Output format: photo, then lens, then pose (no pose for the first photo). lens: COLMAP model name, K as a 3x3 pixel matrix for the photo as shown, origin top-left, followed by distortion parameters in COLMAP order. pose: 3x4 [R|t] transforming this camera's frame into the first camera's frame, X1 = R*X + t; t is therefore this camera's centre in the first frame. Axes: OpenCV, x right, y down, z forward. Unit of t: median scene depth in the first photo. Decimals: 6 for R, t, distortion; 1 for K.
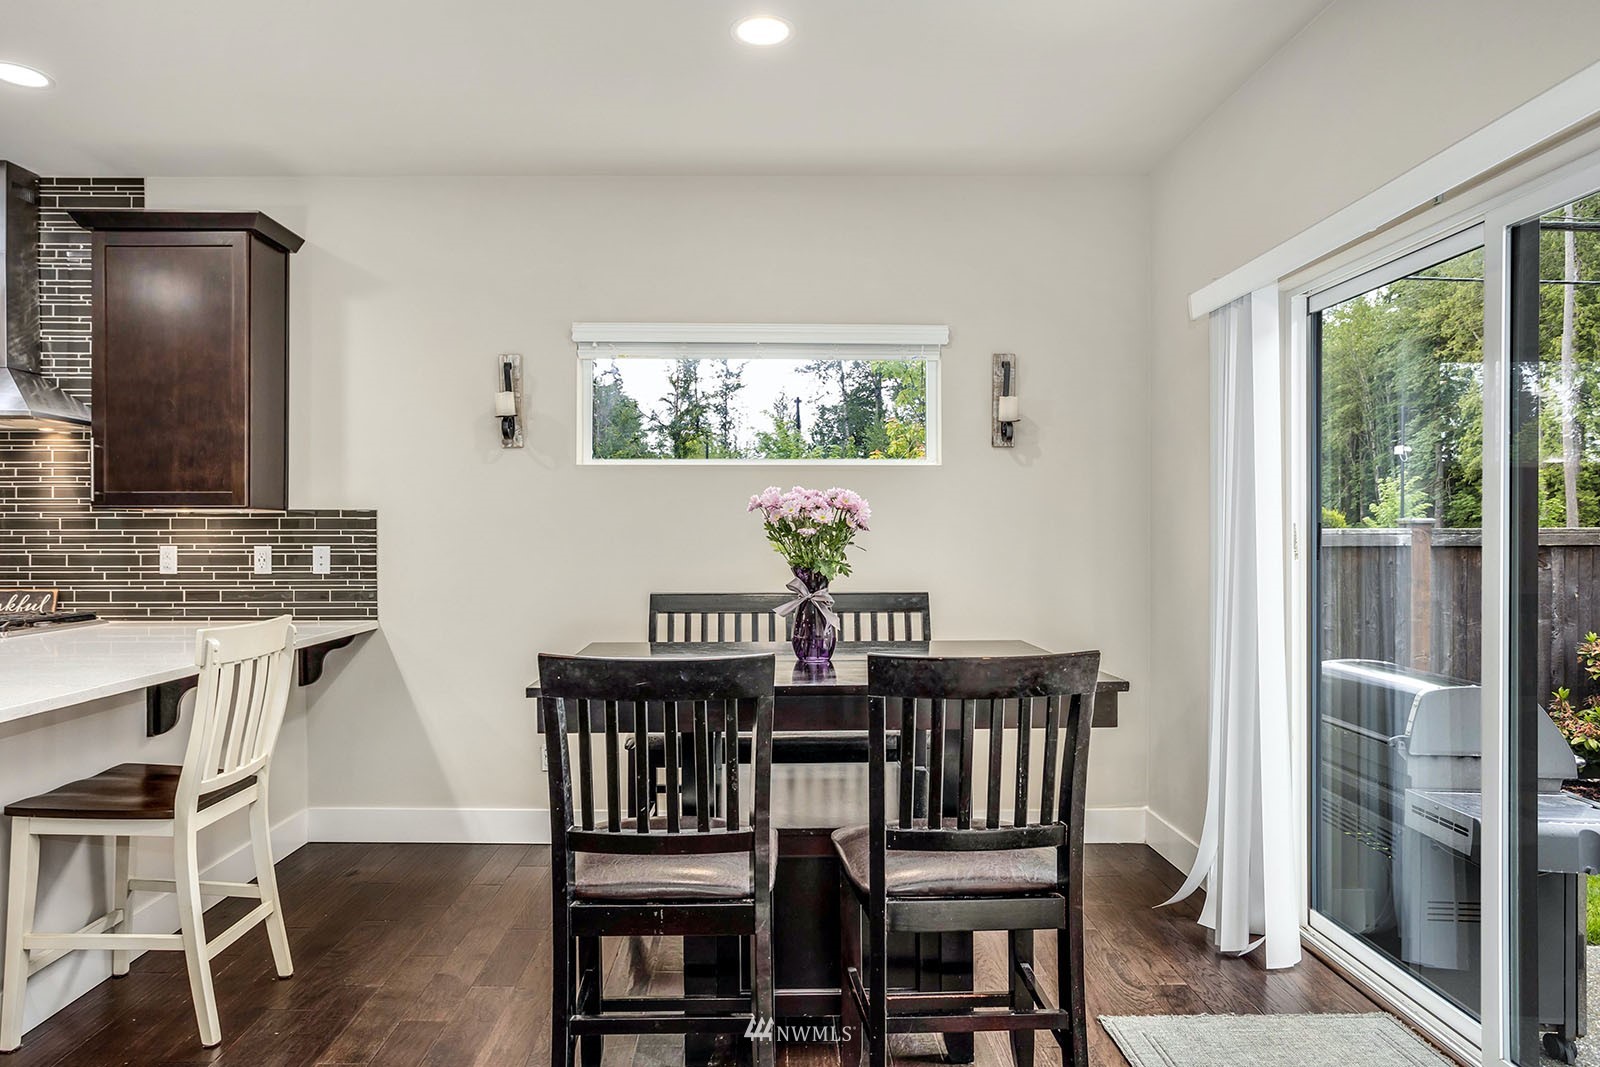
lens RADIAL K [[961.4, 0, 789.8], [0, 961.4, 536.8], [0, 0, 1]] dist [-0.034026, 0.026656]
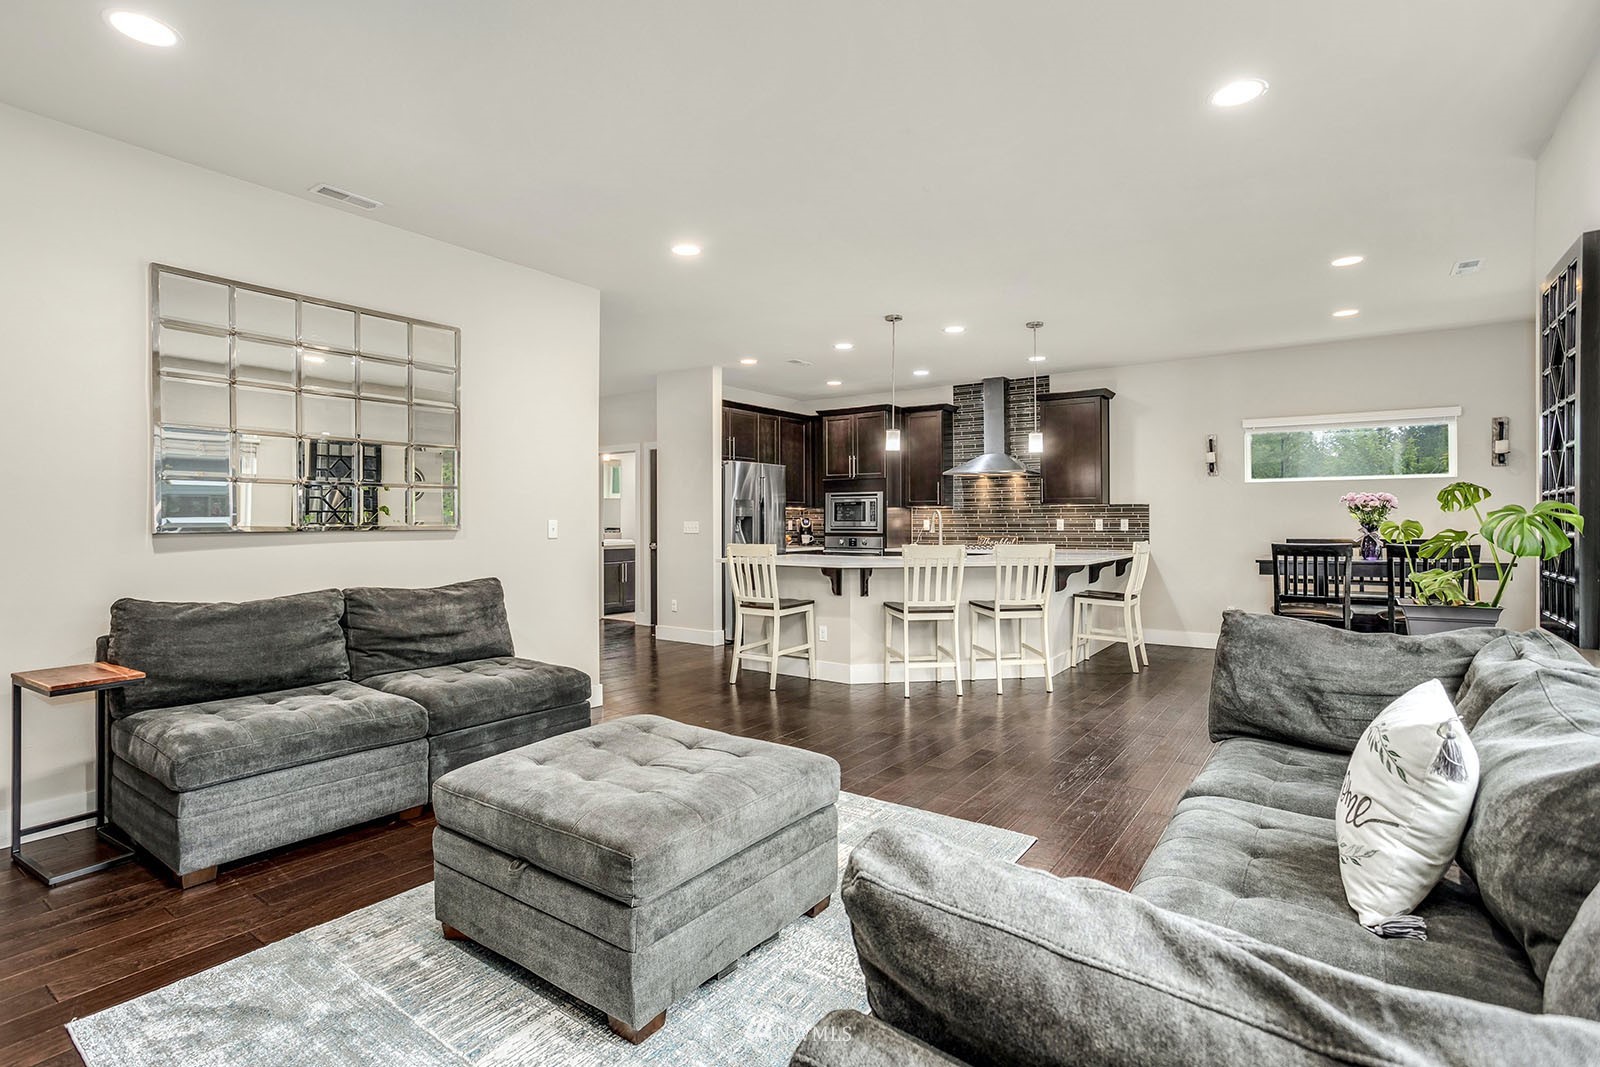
lens RADIAL K [[785.6, 0, 794.2], [0, 785.6, 523.6], [0, 0, 1]] dist [-0.029908, 0.013559]
pose [[0.809849, -0.000574, -0.586638, -0.005125], [-0.001379, 0.999995, -0.002882, 0.027942], [0.586637, 0.003143, 0.809844, -1.104602]]
